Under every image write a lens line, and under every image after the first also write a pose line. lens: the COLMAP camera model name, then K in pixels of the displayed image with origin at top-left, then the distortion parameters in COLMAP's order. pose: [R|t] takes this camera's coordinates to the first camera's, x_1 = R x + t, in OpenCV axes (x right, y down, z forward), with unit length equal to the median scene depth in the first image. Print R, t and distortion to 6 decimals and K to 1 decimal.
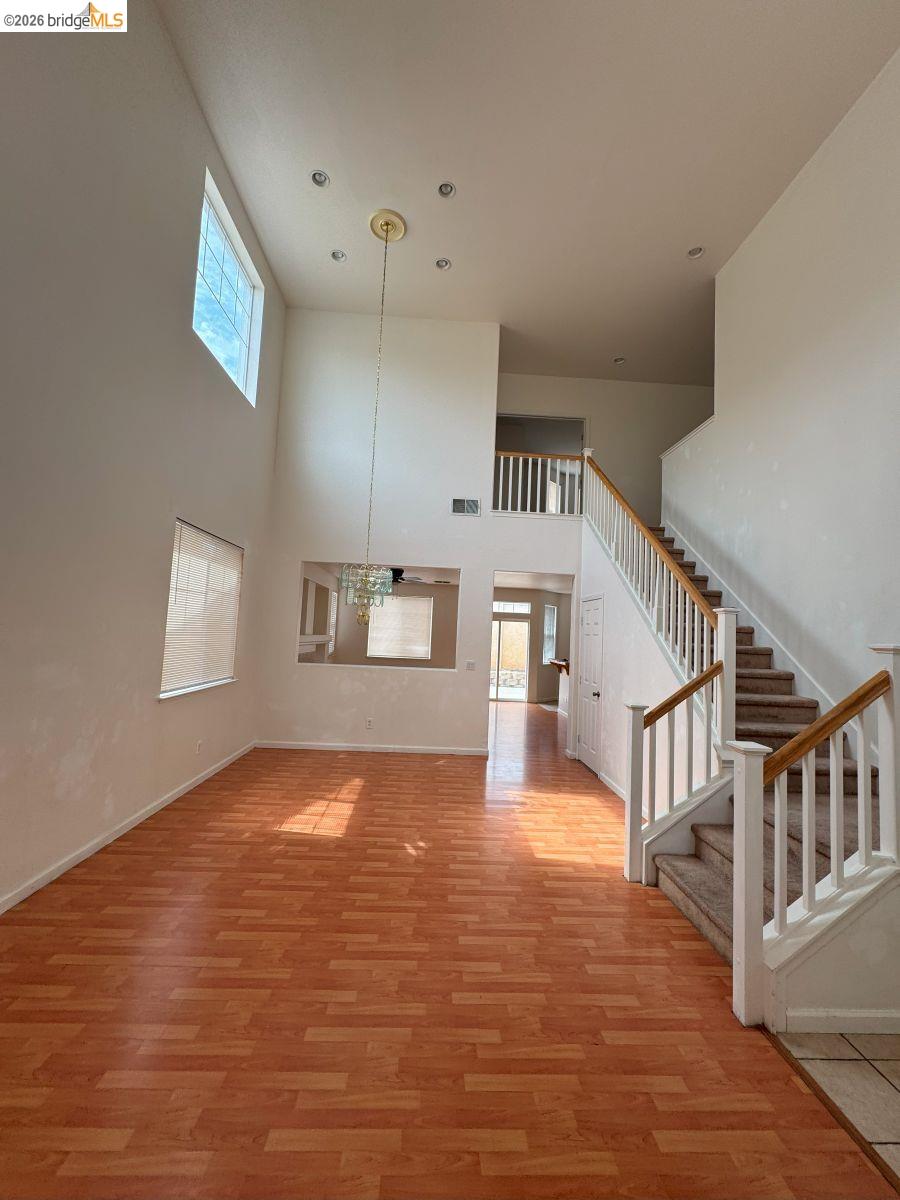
lens RADIAL K [[475.8, 0, 448.1], [0, 475.8, 601.9], [0, 0, 1]] dist [-0.002380, -0.000138]
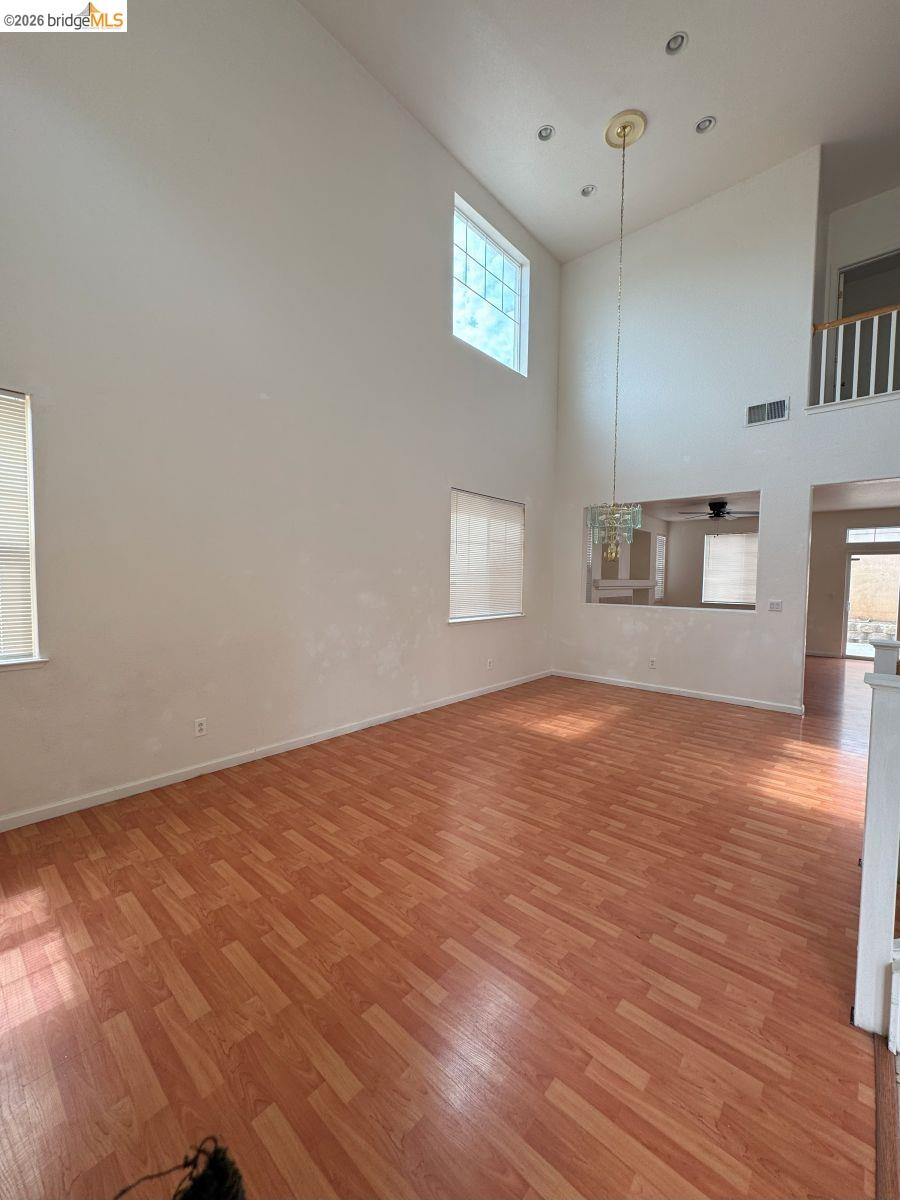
lens RADIAL K [[476.6, 0, 448.3], [0, 476.6, 599.8], [0, 0, 1]] dist [0.000541, 0.000173]
pose [[0.715839, -0.004414, -0.698252, 0.259756], [0.069015, 0.995531, 0.064460, 0.035369], [0.694846, -0.094333, 0.712944, 0.012684]]
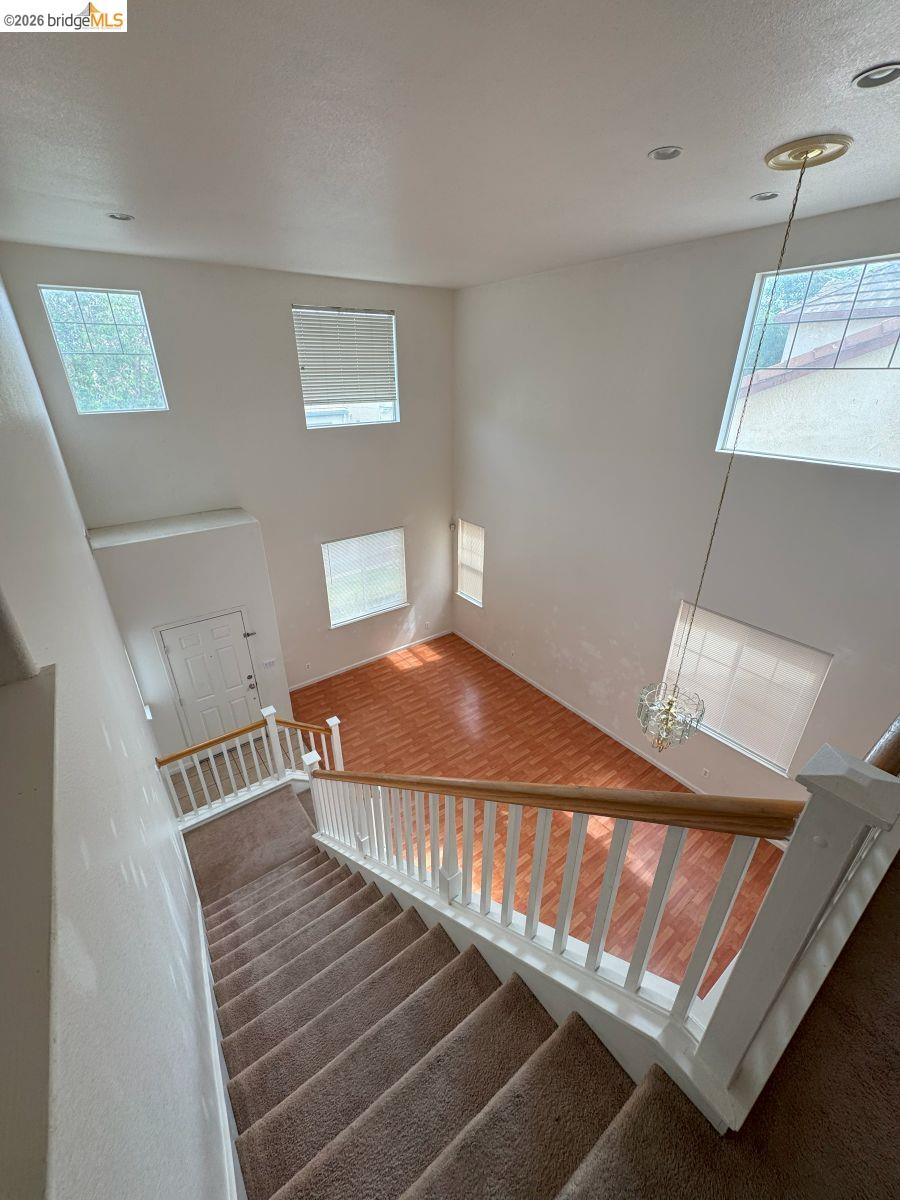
lens RADIAL K [[476.6, 0, 448.3], [0, 476.6, 599.8], [0, 0, 1]] dist [0.000541, 0.000173]
pose [[-0.827403, 0.200223, -0.524704, 0.535469], [0.002066, 0.935368, 0.353671, -0.499192], [0.561604, 0.291544, -0.774340, 1.267440]]
